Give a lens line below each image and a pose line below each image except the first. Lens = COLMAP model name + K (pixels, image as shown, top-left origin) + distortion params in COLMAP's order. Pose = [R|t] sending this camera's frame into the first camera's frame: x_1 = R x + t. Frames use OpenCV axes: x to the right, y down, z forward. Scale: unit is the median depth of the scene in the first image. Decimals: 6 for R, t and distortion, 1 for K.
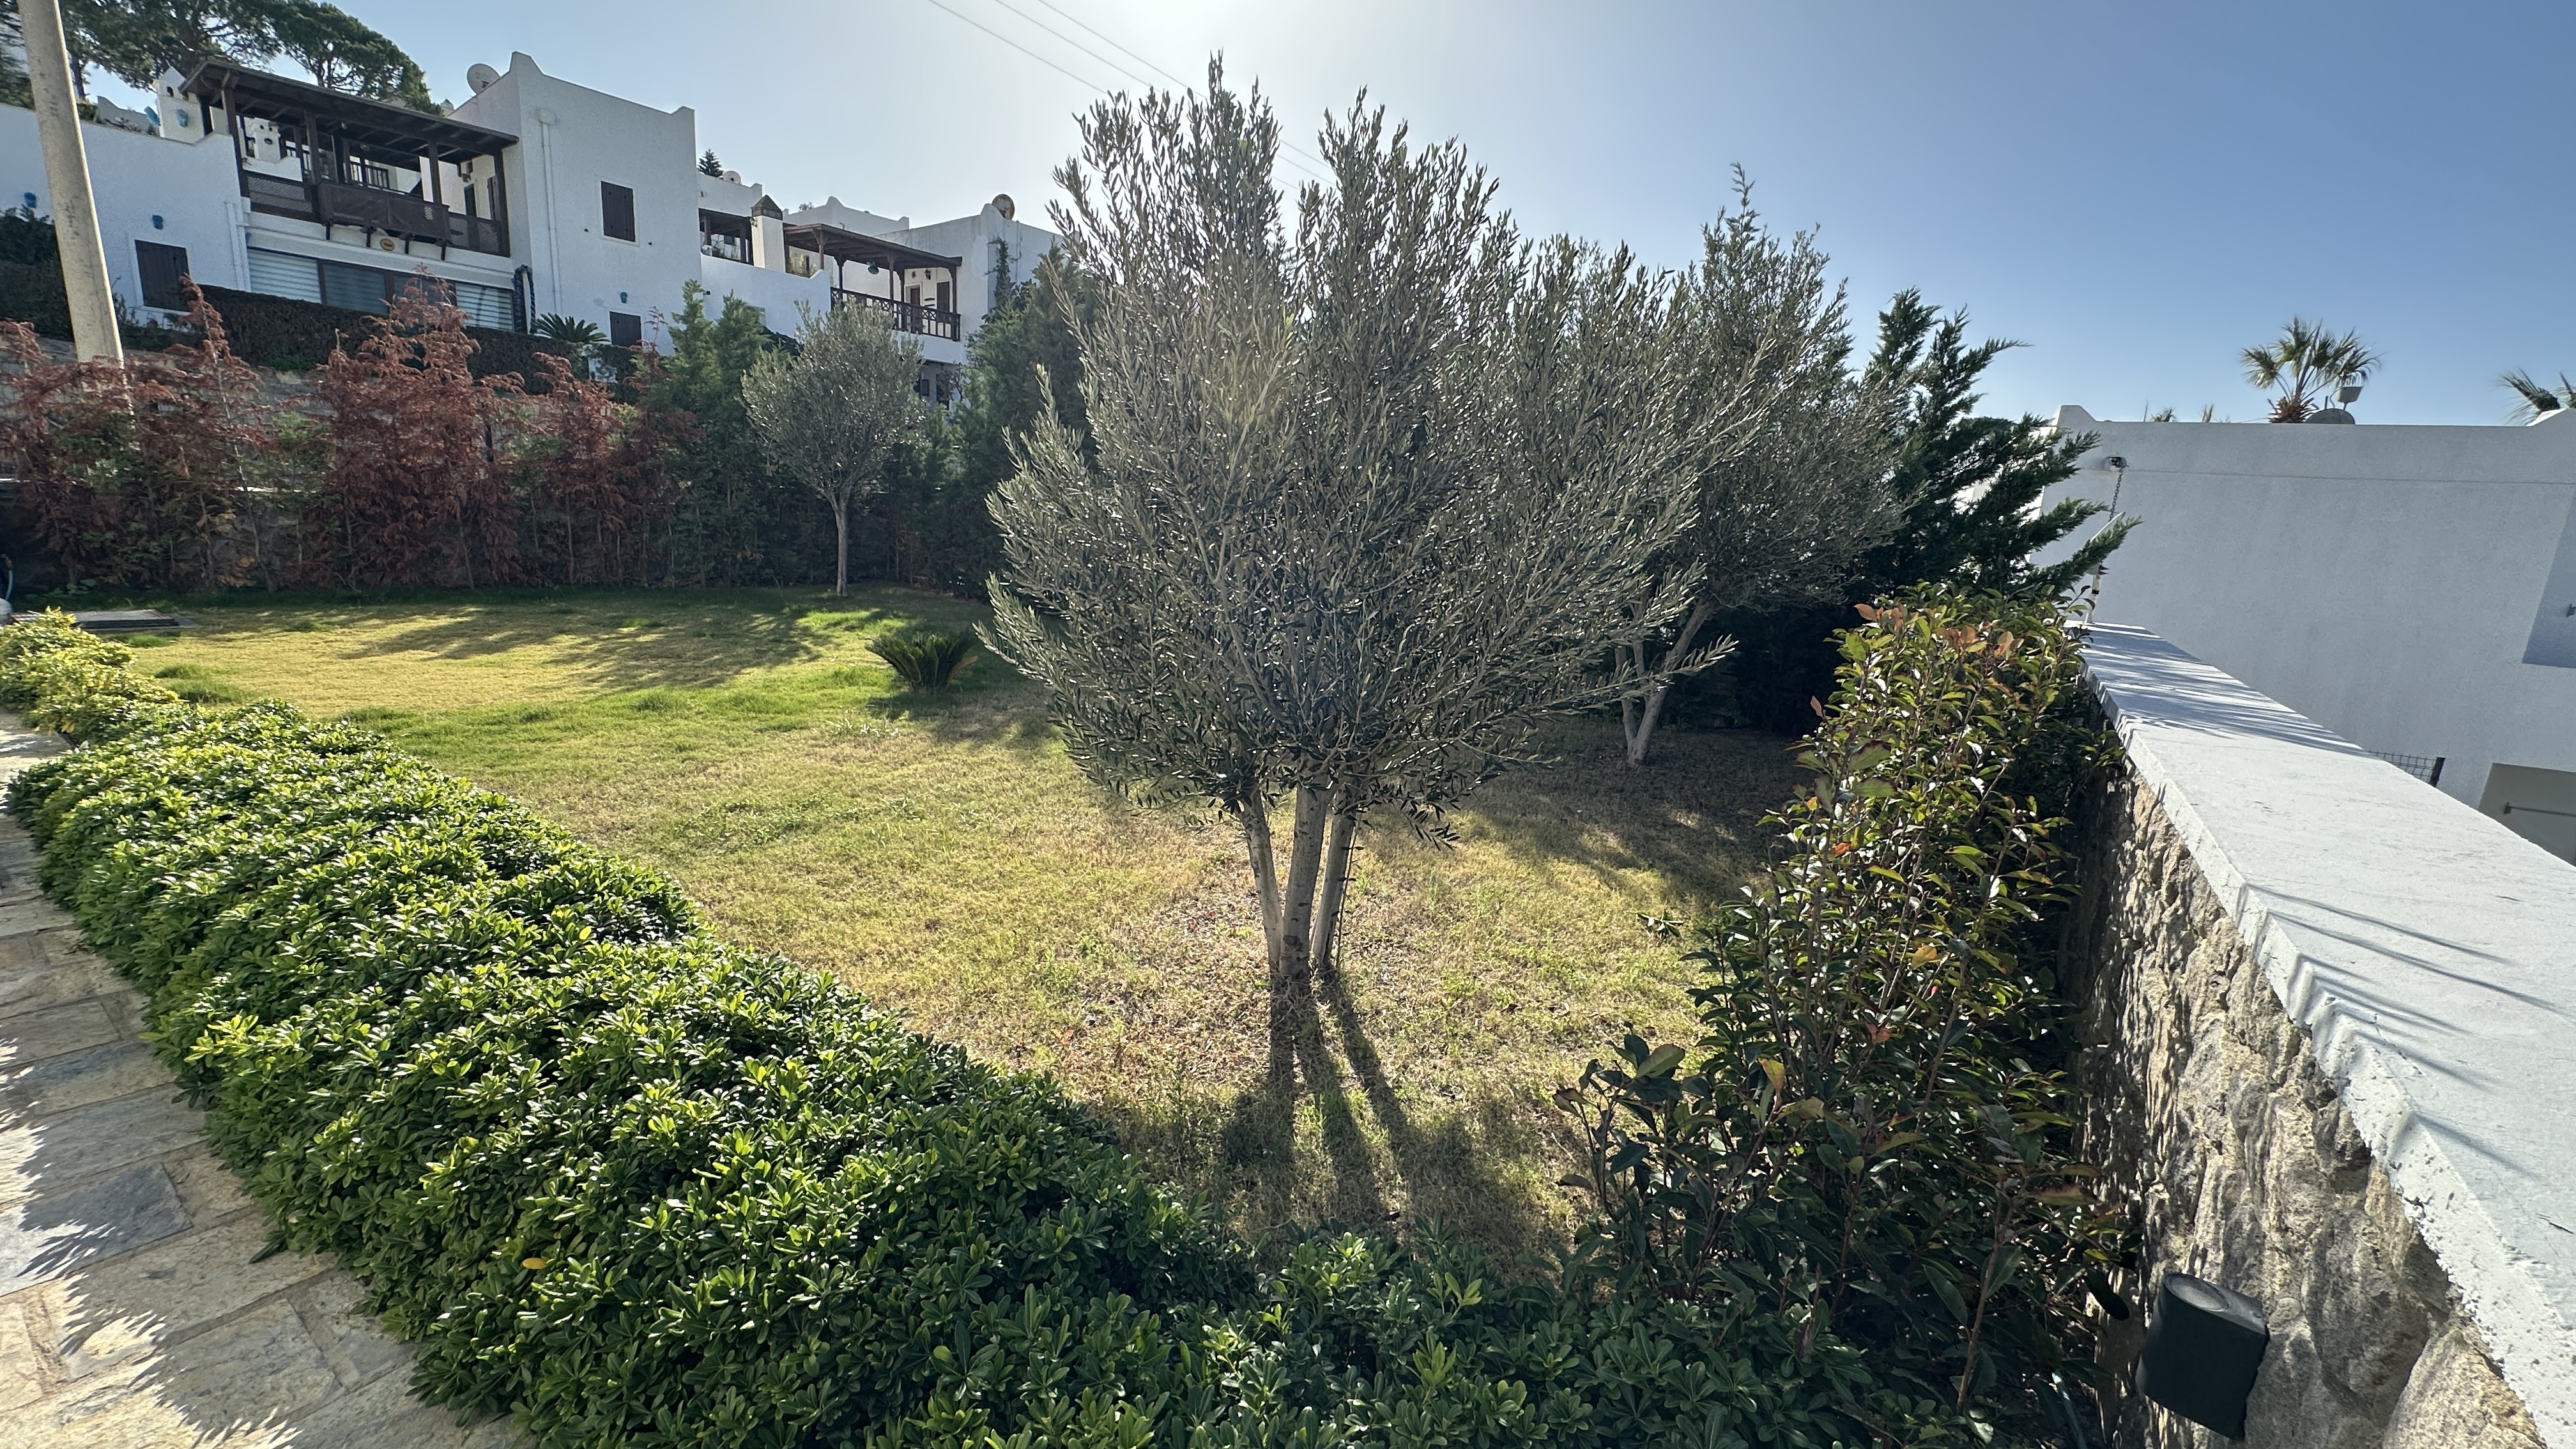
lens RADIAL K [[1027.5, 0, 1288.2], [0, 1027.5, 717.7], [0, 0, 1]] dist [-0.001754, 0.000773]
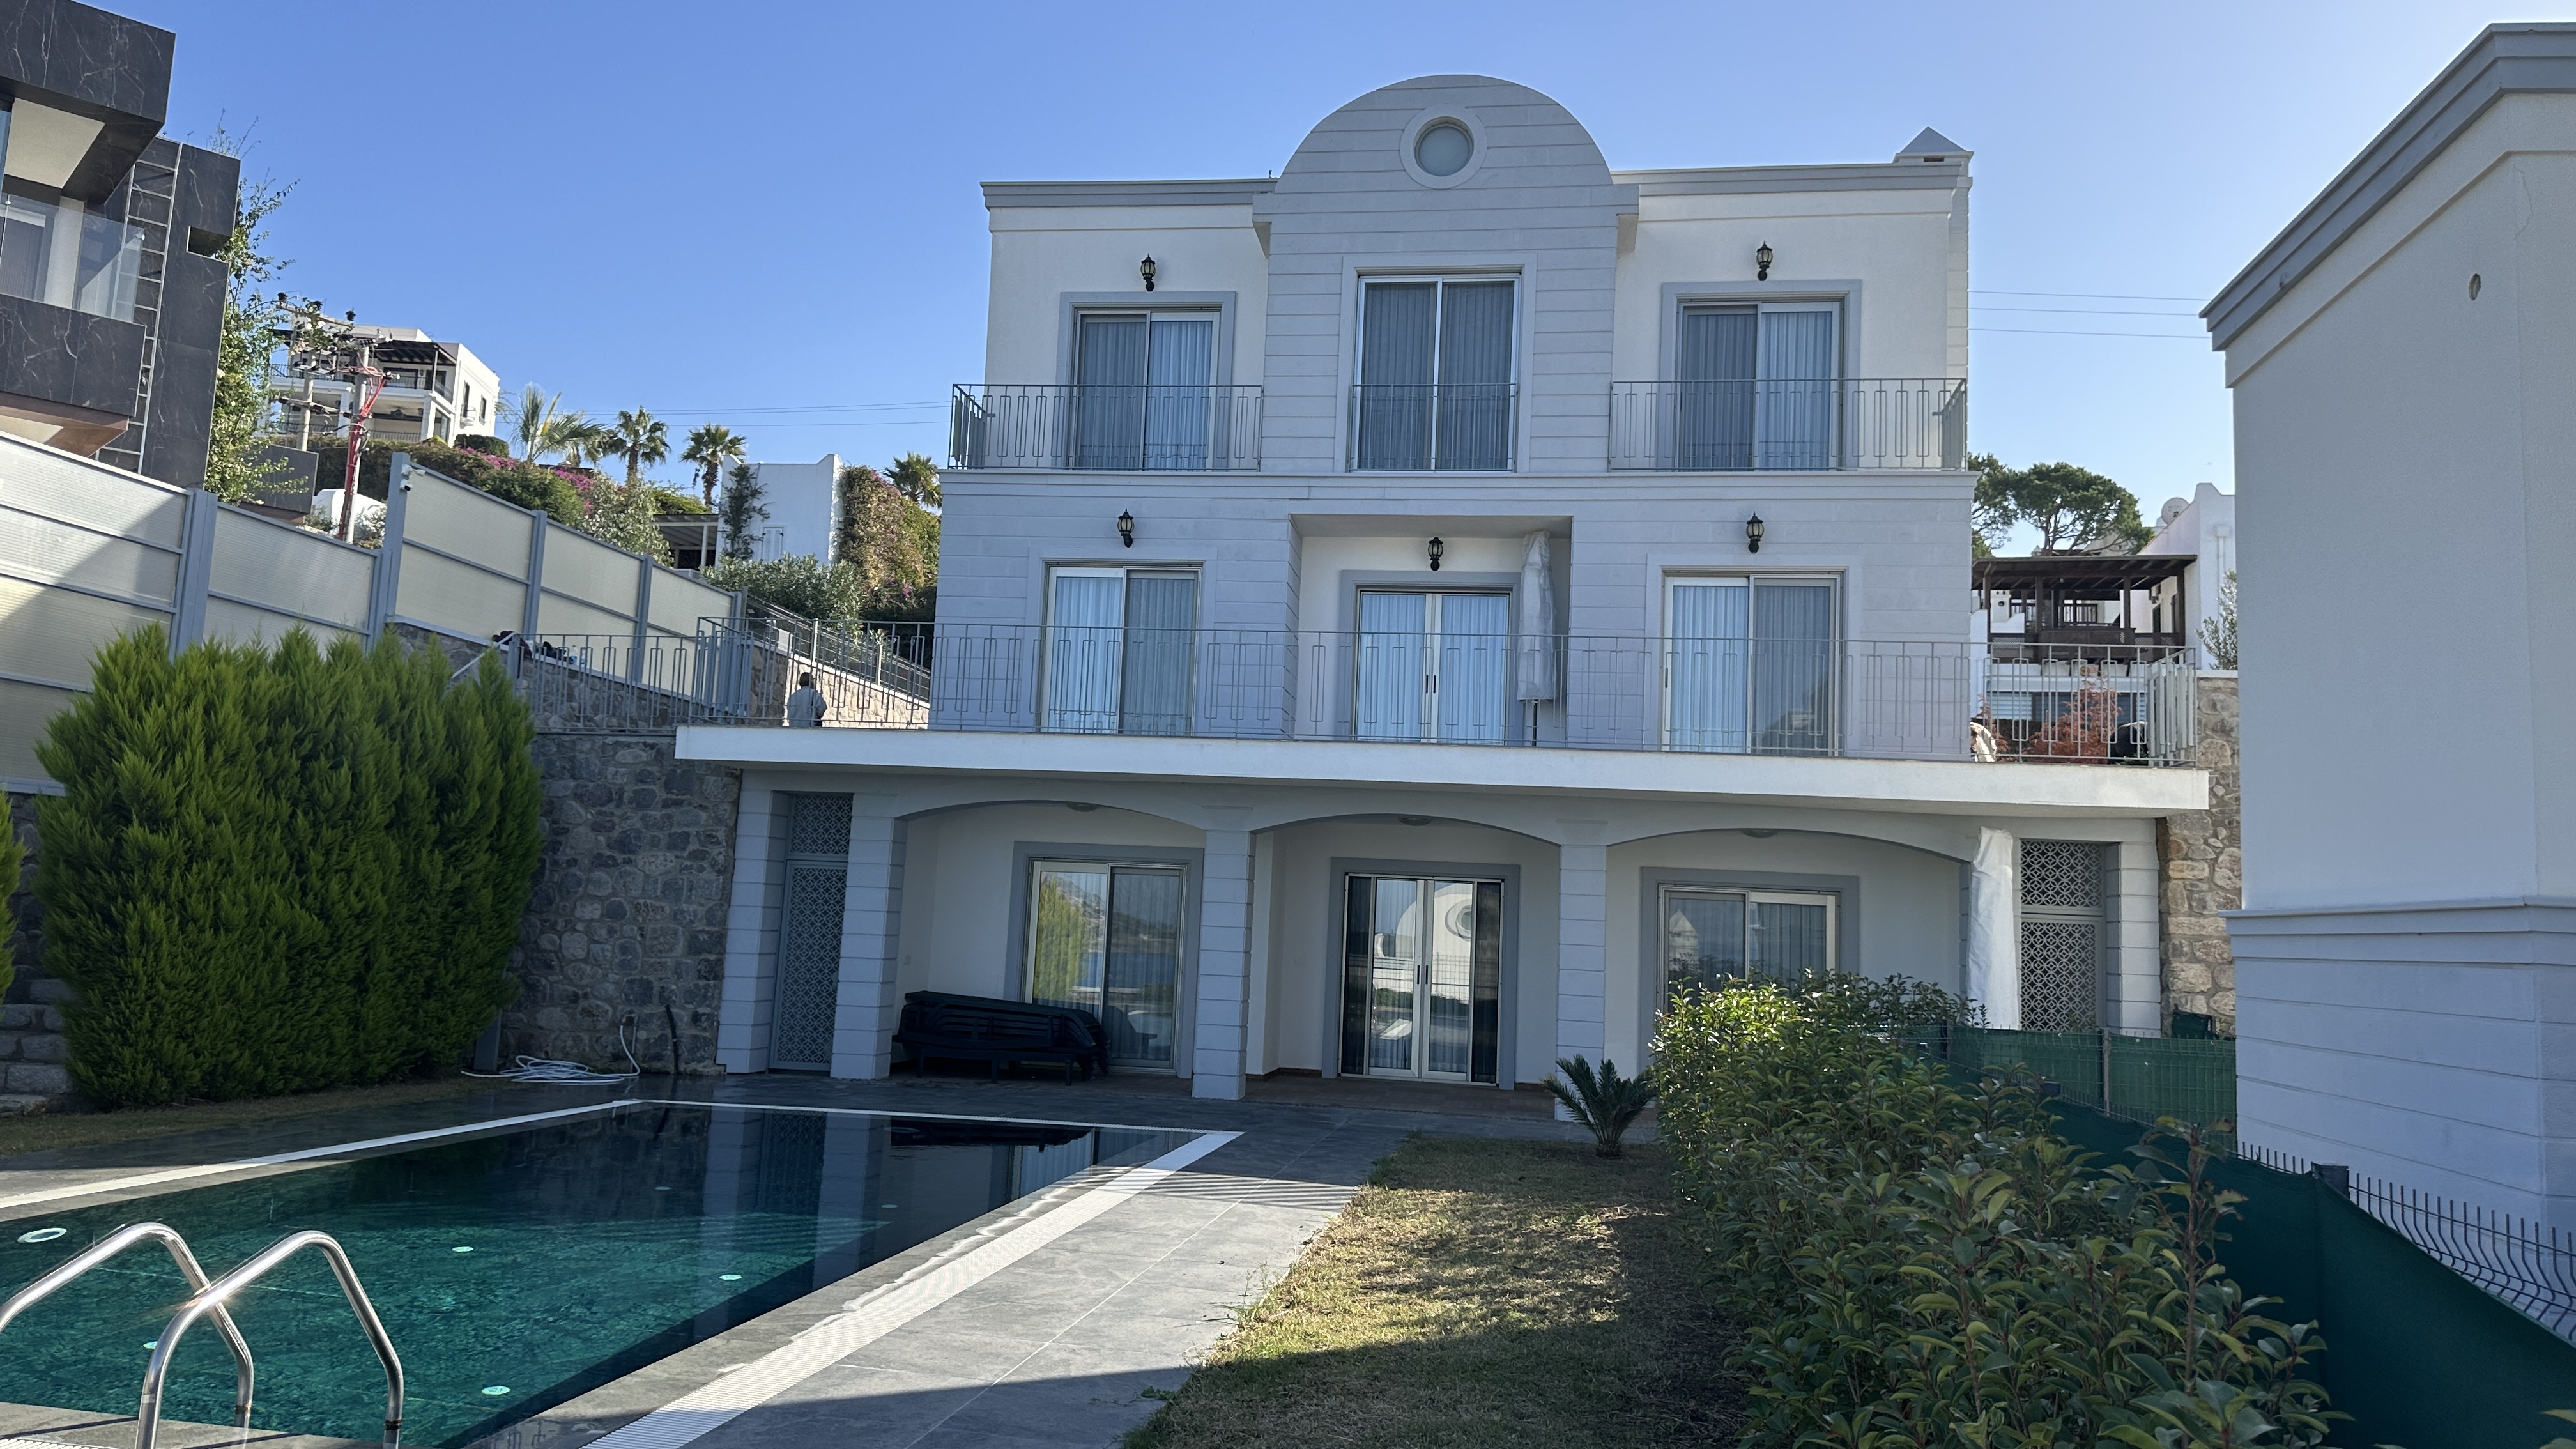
lens RADIAL K [[1809.4, 0, 1298.2], [0, 1809.4, 717.3], [0, 0, 1]] dist [0.075028, -0.097913]
pose [[0.451762, -0.147519, -0.879858, 3.360266], [-0.195511, 0.945890, -0.258975, 1.890569], [0.870452, 0.289016, 0.398475, -3.674167]]
